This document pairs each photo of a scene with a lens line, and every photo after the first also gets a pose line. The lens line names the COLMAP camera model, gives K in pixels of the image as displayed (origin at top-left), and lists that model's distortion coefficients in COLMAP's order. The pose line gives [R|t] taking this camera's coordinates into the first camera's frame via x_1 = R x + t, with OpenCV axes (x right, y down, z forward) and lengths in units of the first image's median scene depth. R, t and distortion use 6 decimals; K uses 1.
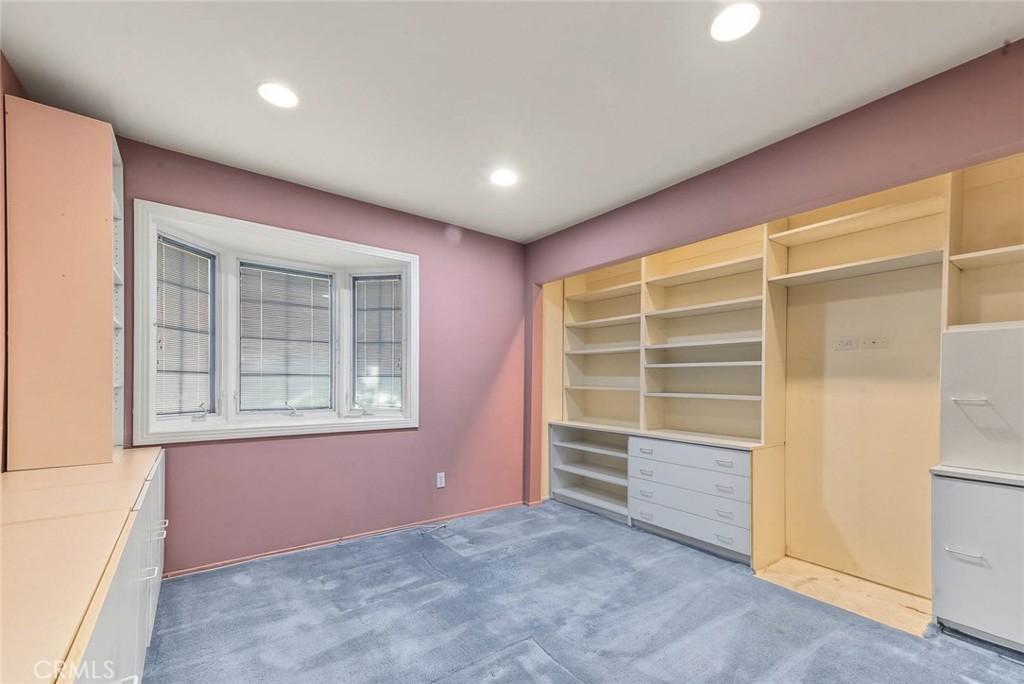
lens RADIAL K [[413.5, 0, 496.3], [0, 413.5, 389.3], [0, 0, 1]] dist [0.030869, -0.001068]
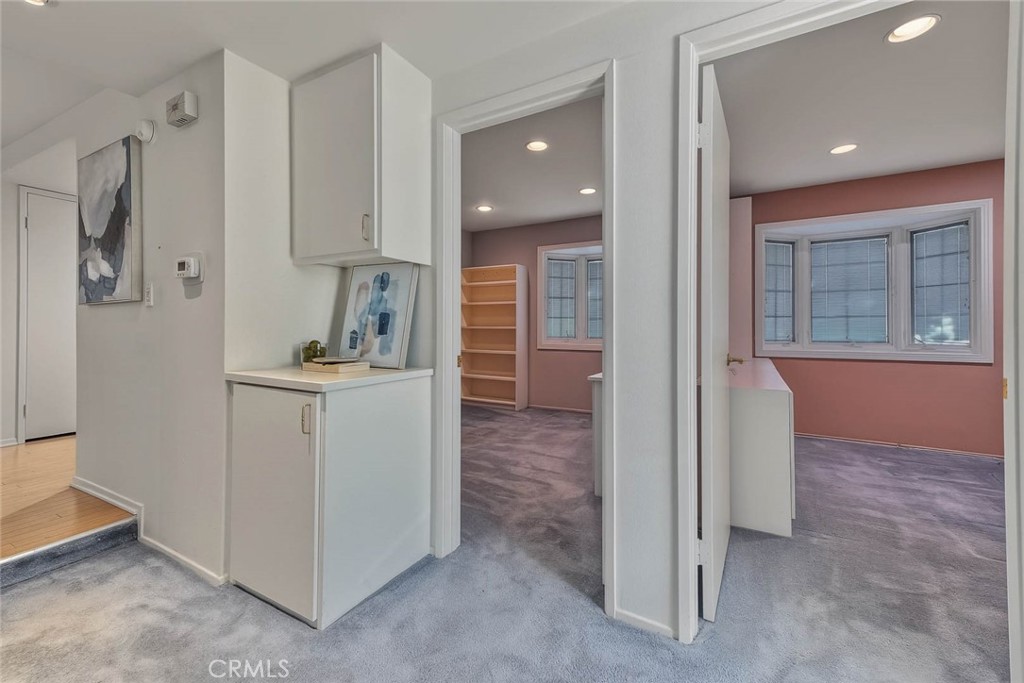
lens RADIAL K [[413.5, 0, 528.6], [0, 413.5, 322.9], [0, 0, 1]] dist [0.030869, -0.001068]
pose [[0.449285, -0.013862, -0.893281, 0.266581], [-0.003761, 0.999841, -0.017407, 0.015016], [0.893381, 0.011180, 0.449162, -0.563285]]
